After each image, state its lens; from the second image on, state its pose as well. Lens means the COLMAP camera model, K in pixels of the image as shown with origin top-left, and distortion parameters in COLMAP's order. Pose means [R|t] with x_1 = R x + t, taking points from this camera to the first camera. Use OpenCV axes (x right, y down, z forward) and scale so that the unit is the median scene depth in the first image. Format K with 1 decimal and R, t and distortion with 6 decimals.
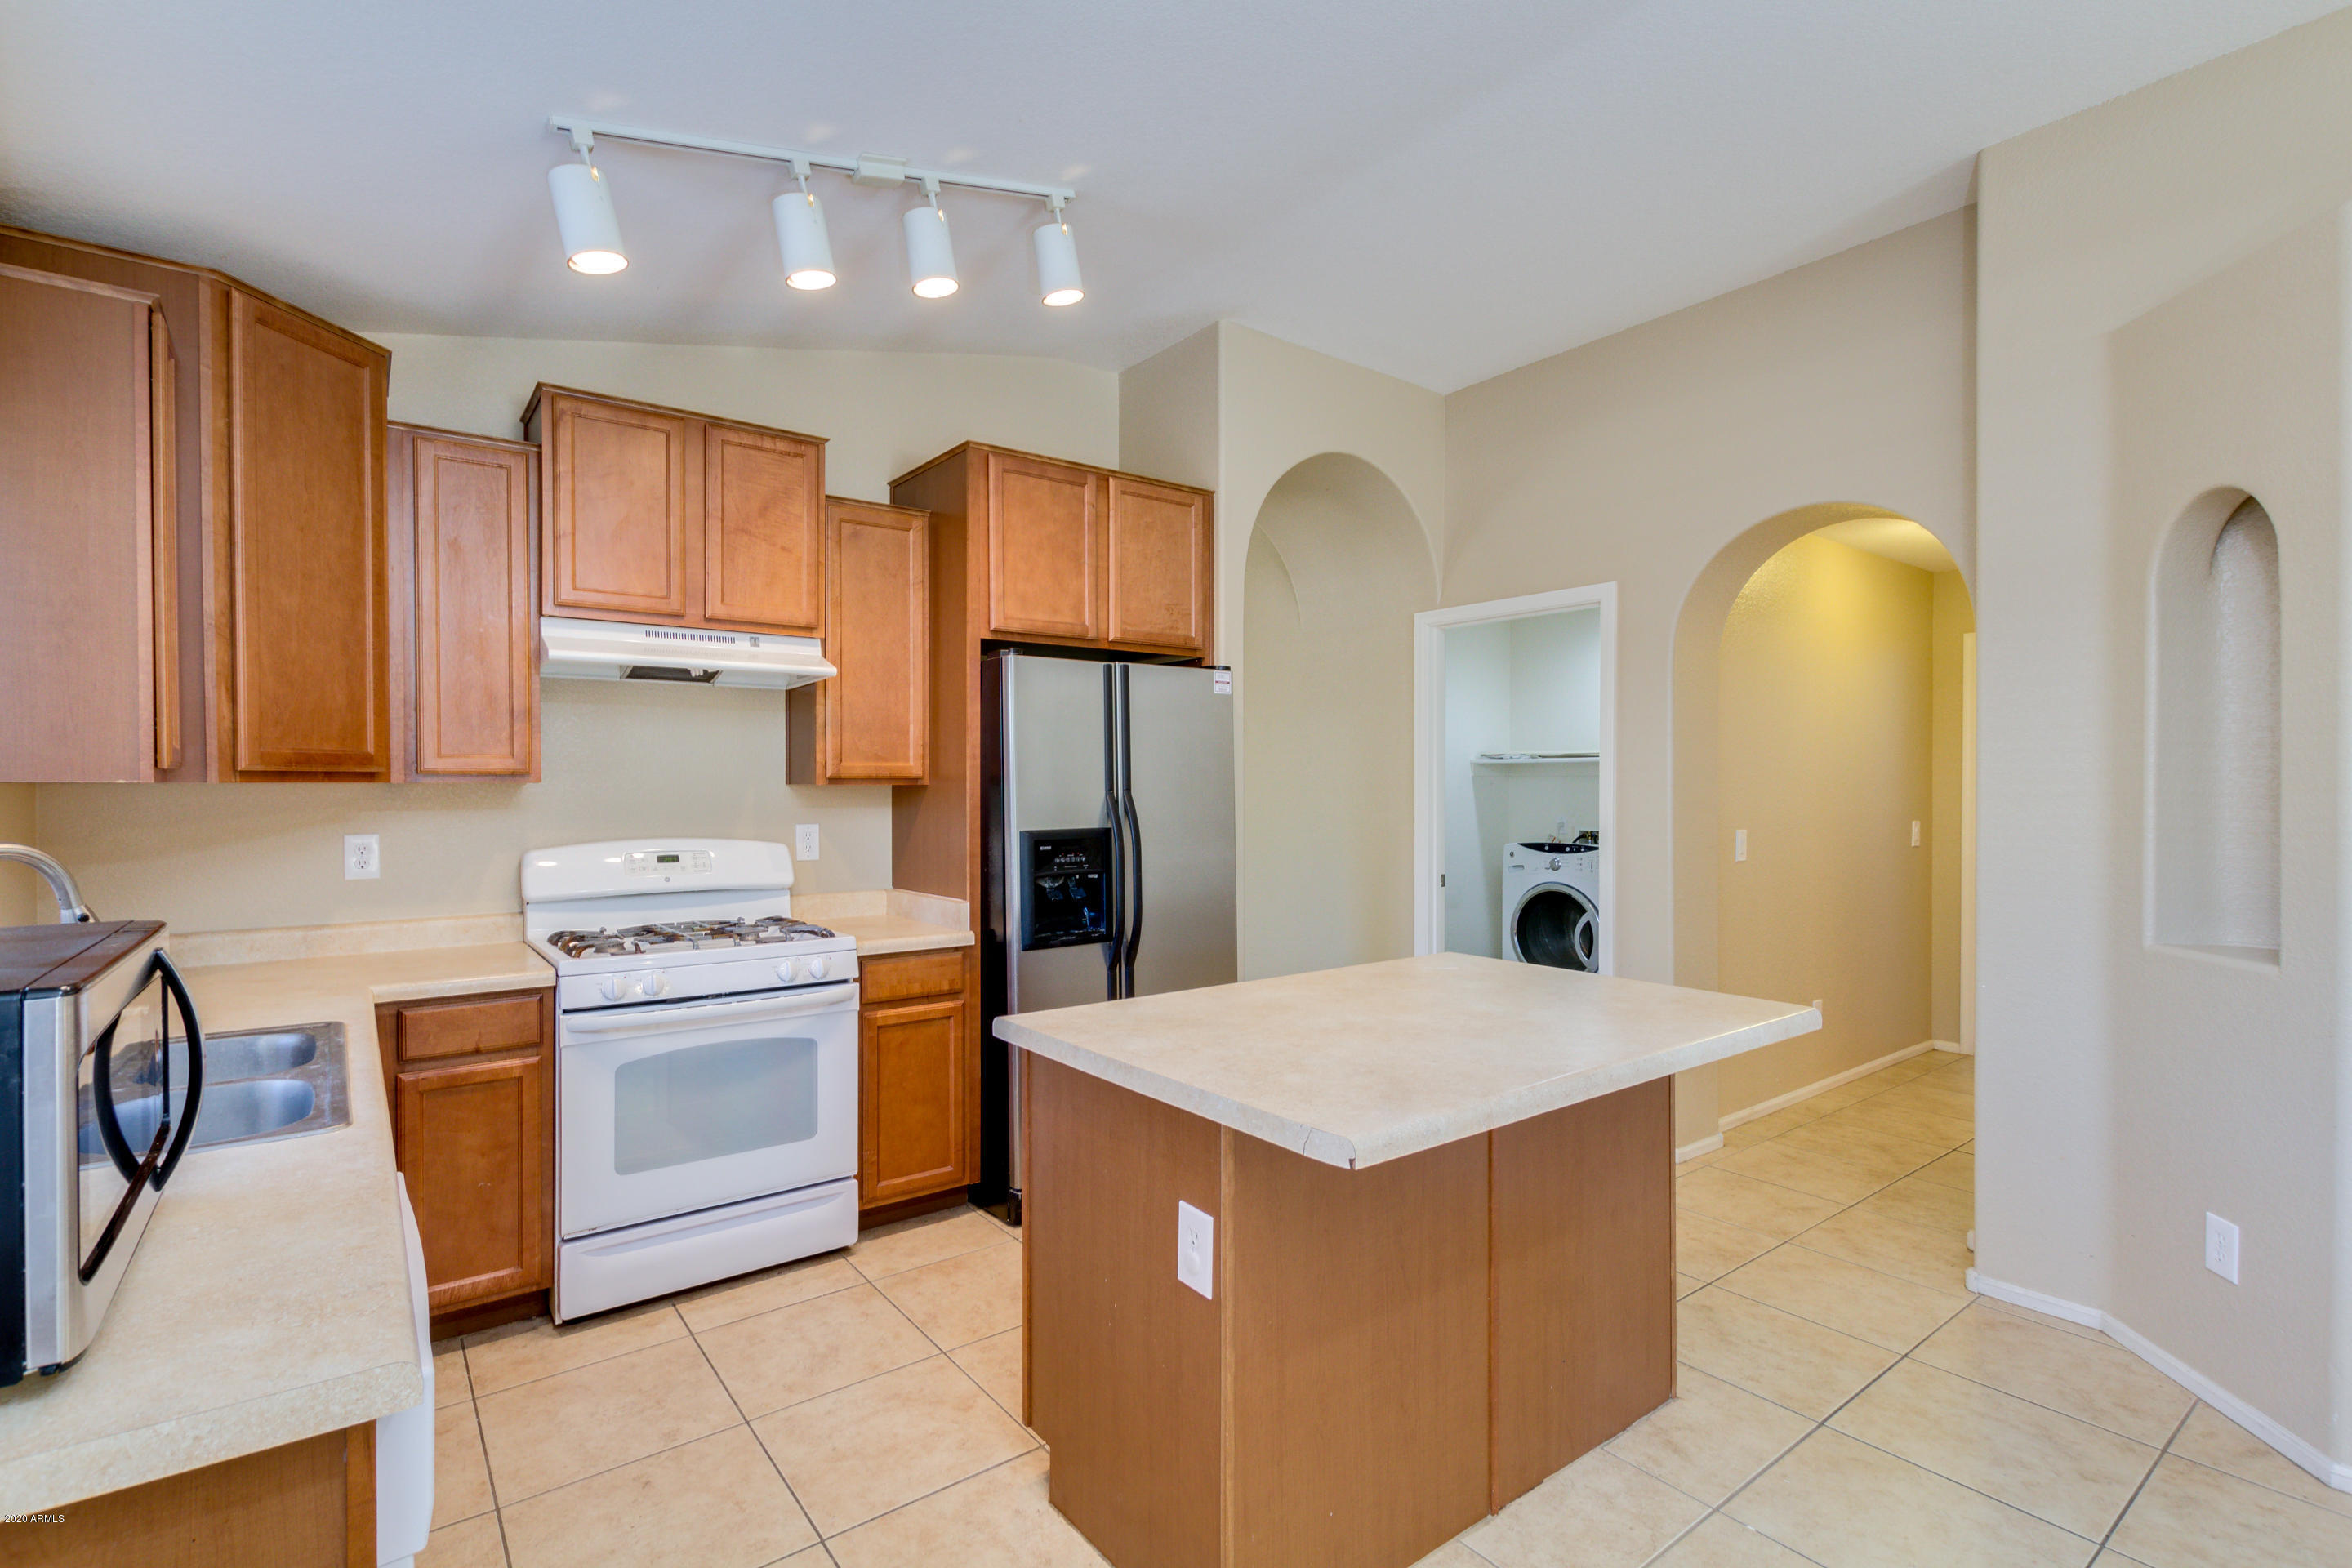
lens RADIAL K [[1082.2, 0, 1187.6], [0, 1082.2, 786.3], [0, 0, 1]] dist [0.004207, -0.000754]
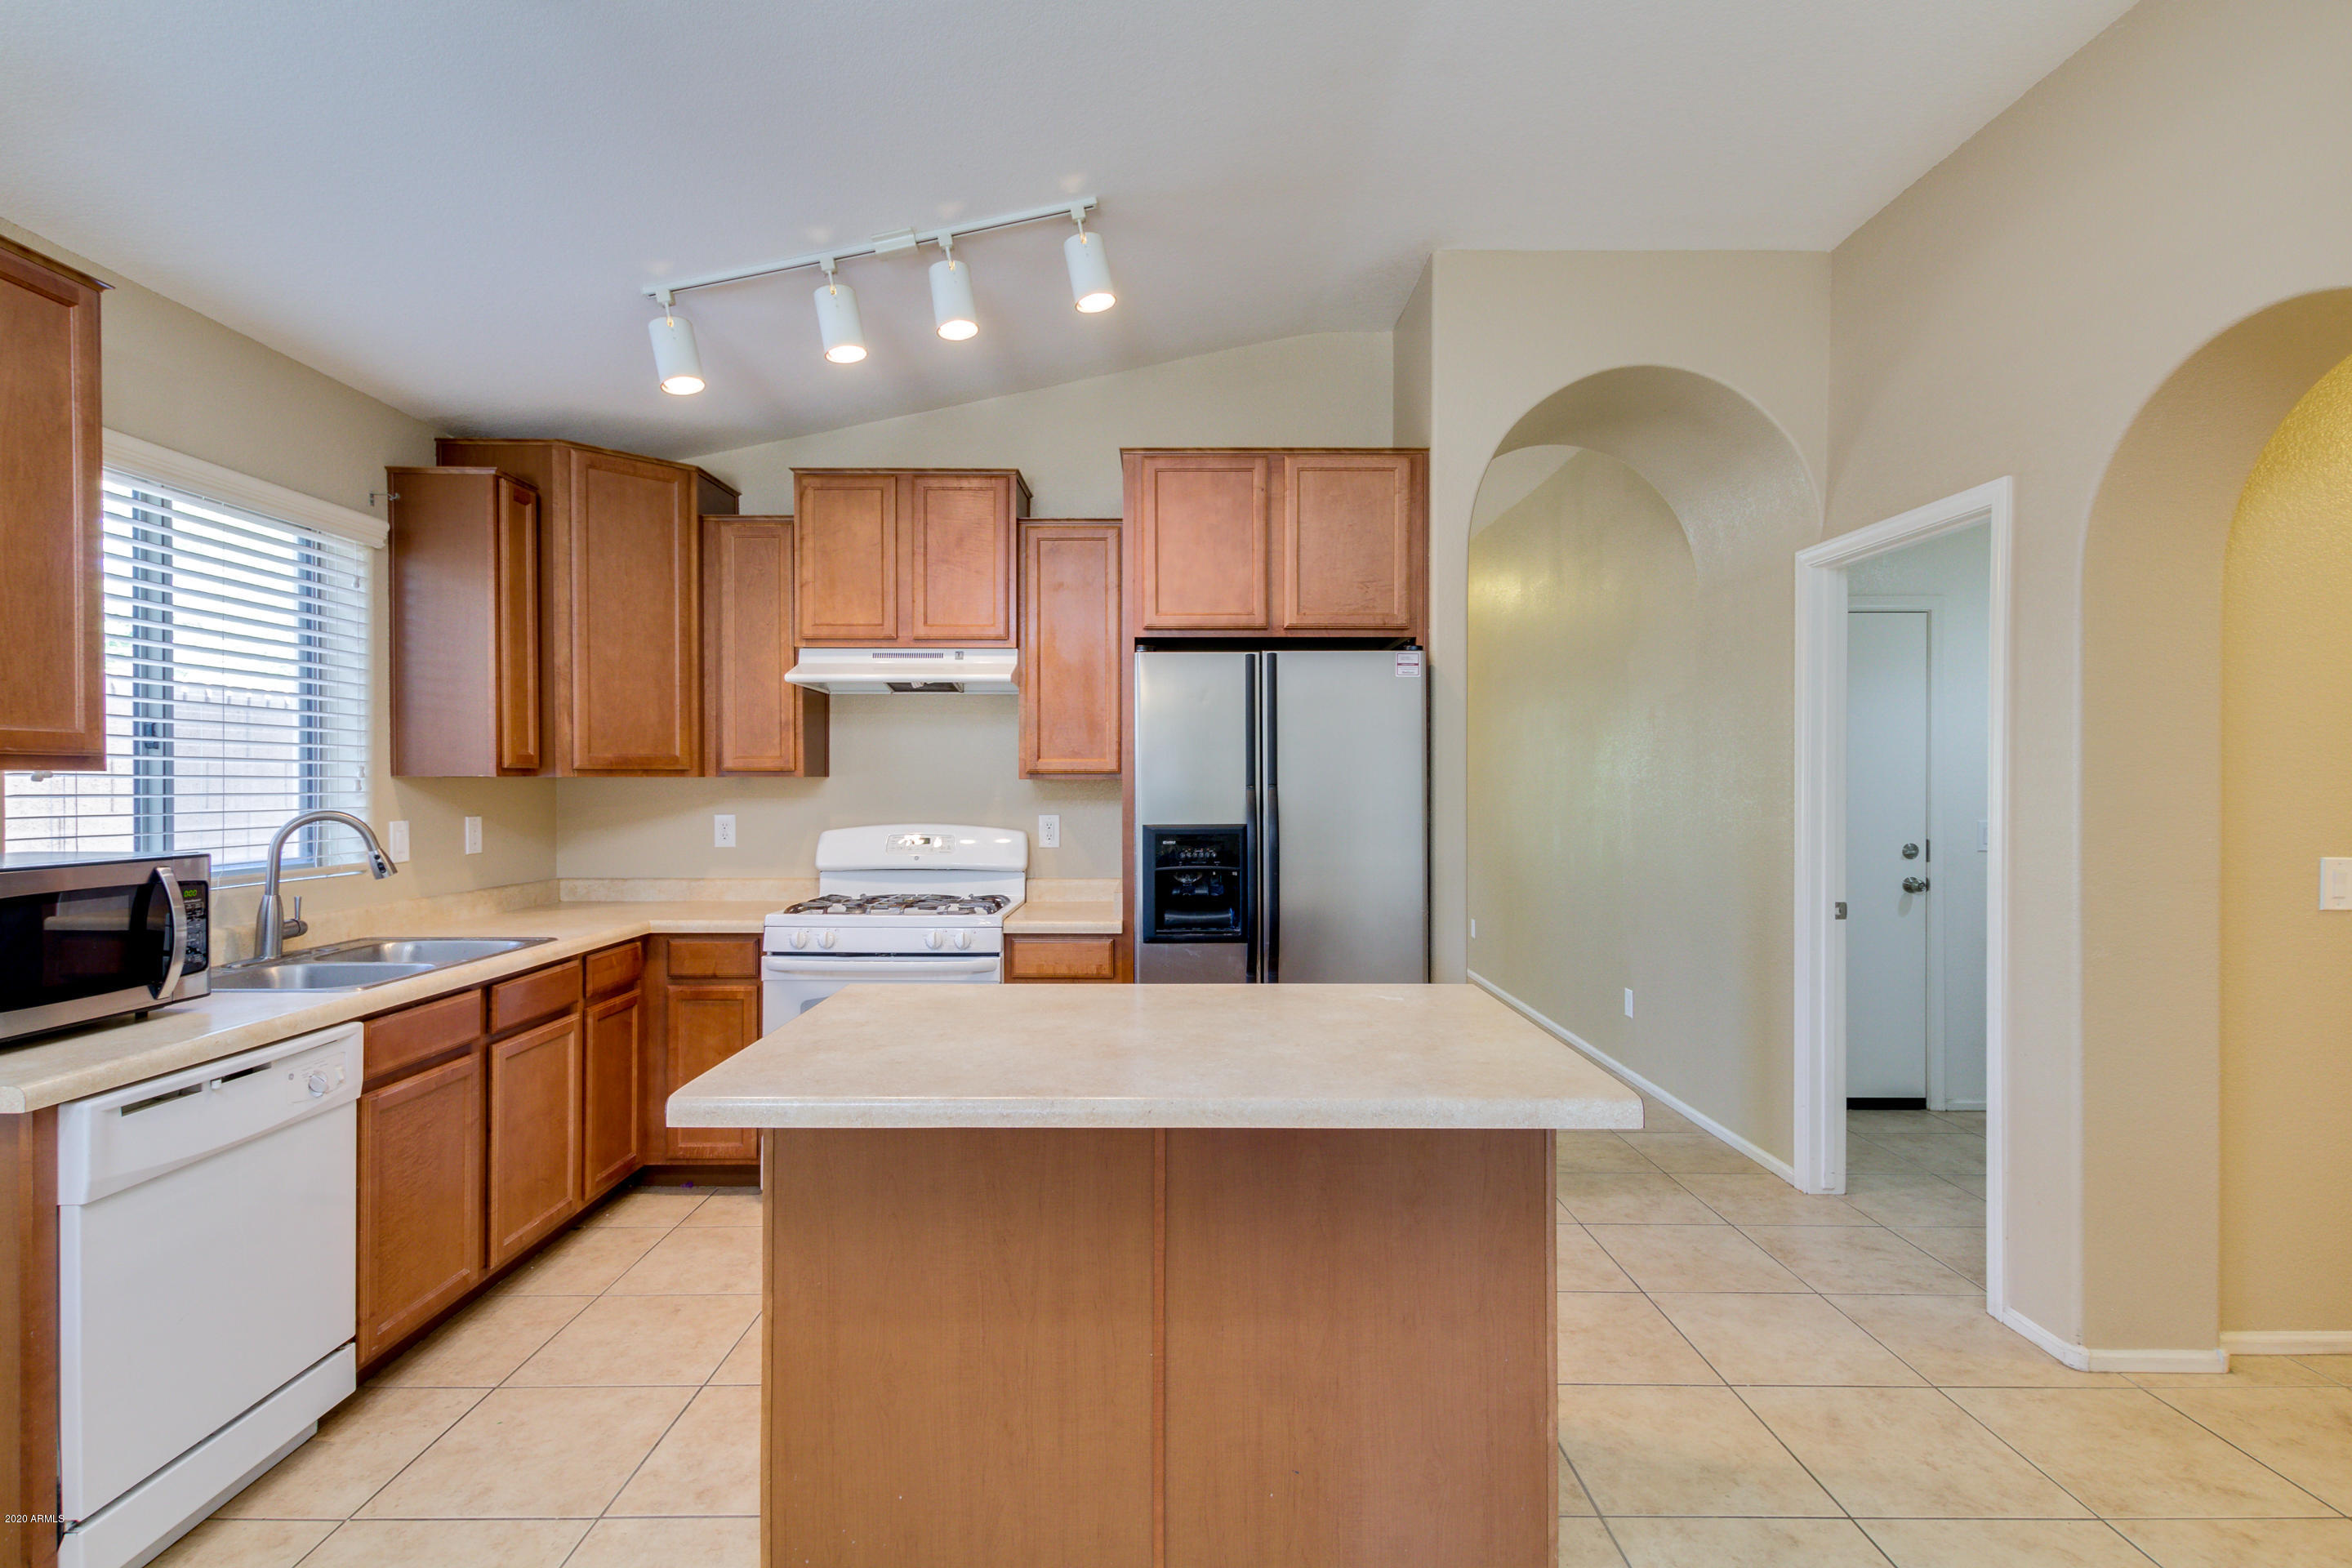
lens RADIAL K [[1161.5, 0, 1194.1], [0, 1161.5, 777.7], [0, 0, 1]] dist [0.011386, -0.003085]
pose [[0.799491, -0.000541, -0.600678, 0.556240], [-0.002326, 0.999989, -0.003997, 0.001505], [0.600674, 0.004592, 0.799481, 0.160600]]
